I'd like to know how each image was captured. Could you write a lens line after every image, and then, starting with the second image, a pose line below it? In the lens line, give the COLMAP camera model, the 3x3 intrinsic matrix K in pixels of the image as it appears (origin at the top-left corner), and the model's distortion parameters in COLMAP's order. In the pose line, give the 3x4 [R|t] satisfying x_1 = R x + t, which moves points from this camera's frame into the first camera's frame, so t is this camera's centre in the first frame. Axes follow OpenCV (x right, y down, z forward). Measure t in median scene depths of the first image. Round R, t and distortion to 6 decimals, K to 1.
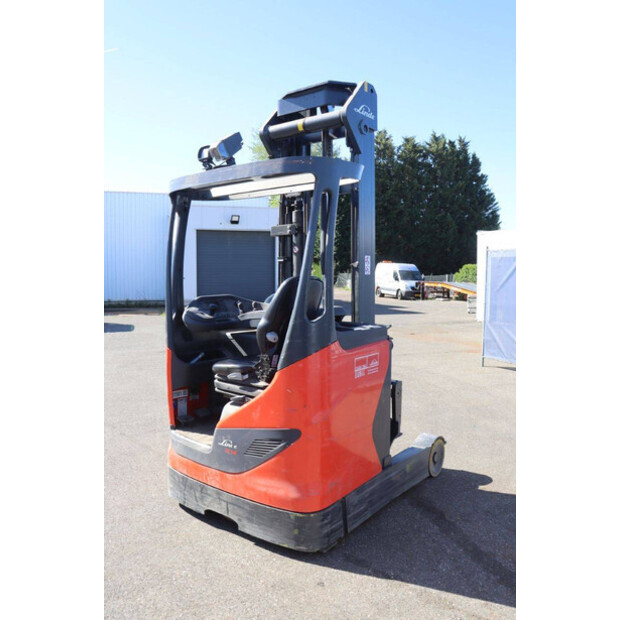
lens RADIAL K [[517.7, 0, 306.6], [0, 517.7, 309.7], [0, 0, 1]] dist [-0.098642, 0.008005]
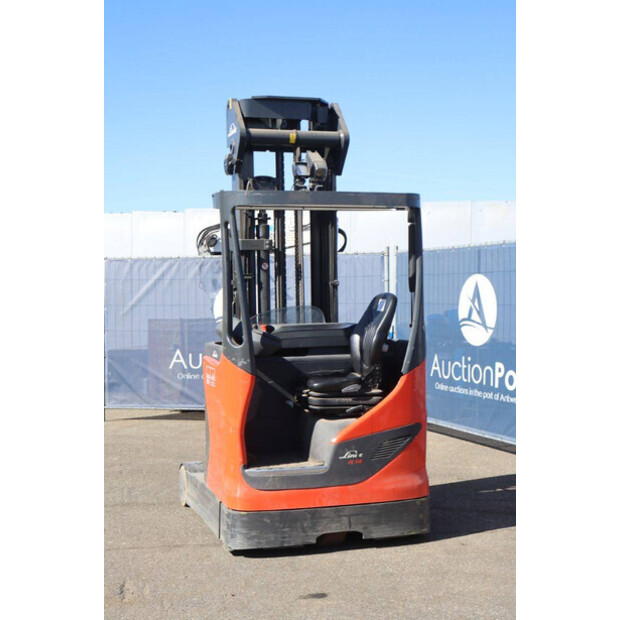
lens RADIAL K [[997.0, 0, 309.7], [0, 997.0, 308.0], [0, 0, 1]] dist [0.179251, 0.000000]
pose [[0.568829, -0.021942, 0.822163, -1.629750], [0.065785, 0.997655, -0.018889, -0.002241], [-0.819820, 0.064831, 0.568939, -0.090136]]
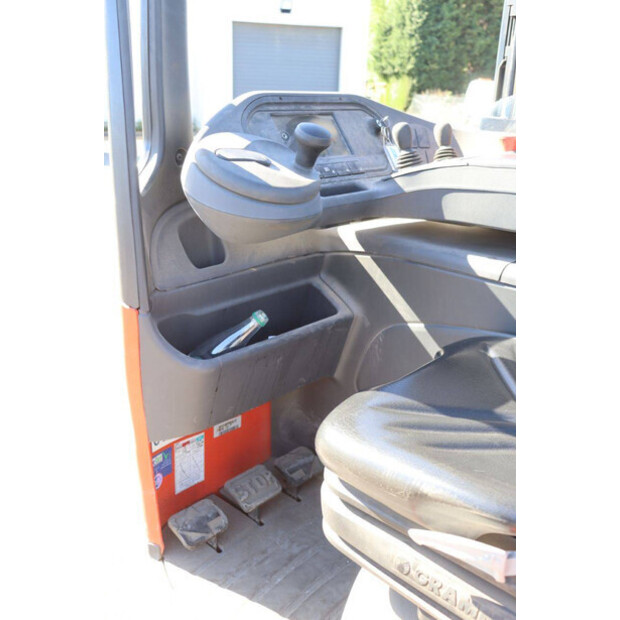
lens RADIAL K [[632.4, 0, 303.9], [0, 632.4, 310.5], [0, 0, 1]] dist [-0.040876, 0.000000]
pose [[0.994552, 0.058713, -0.086133, -0.155257], [-0.034325, 0.964666, 0.261229, -0.003425], [0.098427, -0.256849, 0.961426, 0.703113]]
